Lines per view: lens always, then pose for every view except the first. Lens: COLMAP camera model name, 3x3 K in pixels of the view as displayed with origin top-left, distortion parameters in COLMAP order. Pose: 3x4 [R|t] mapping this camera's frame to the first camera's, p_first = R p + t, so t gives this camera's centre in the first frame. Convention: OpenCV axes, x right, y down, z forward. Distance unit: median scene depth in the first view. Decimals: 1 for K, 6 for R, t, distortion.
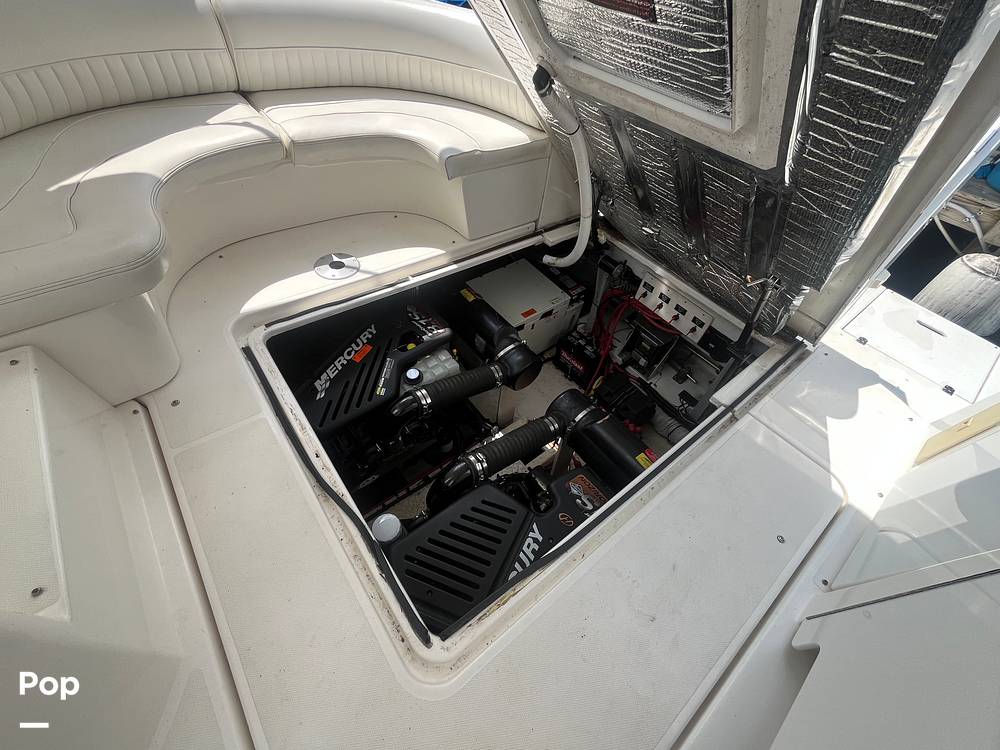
lens RADIAL K [[410.0, 0, 499.9], [0, 410.0, 375.4], [0, 0, 1]] dist [-0.005594, 0.000738]
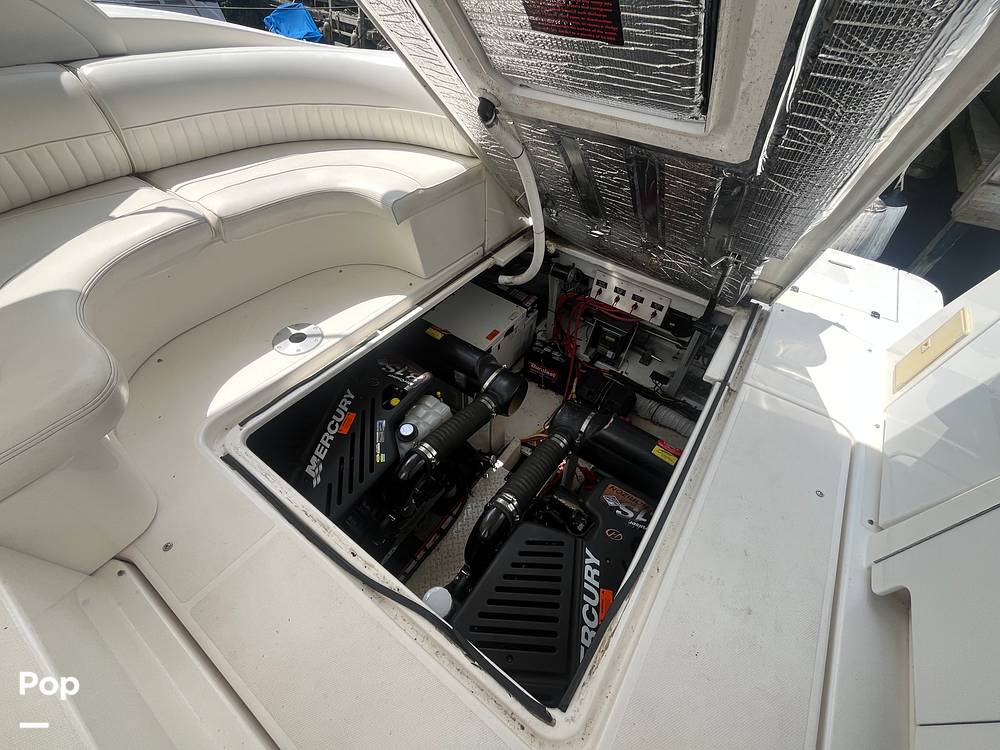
lens RADIAL K [[410.0, 0, 503.4], [0, 410.0, 375.8], [0, 0, 1]] dist [-0.005594, 0.000738]
pose [[0.956624, -0.250546, 0.148652, -0.130519], [0.254844, 0.966928, -0.010288, -0.068525], [-0.141158, 0.047724, 0.988836, 0.039997]]
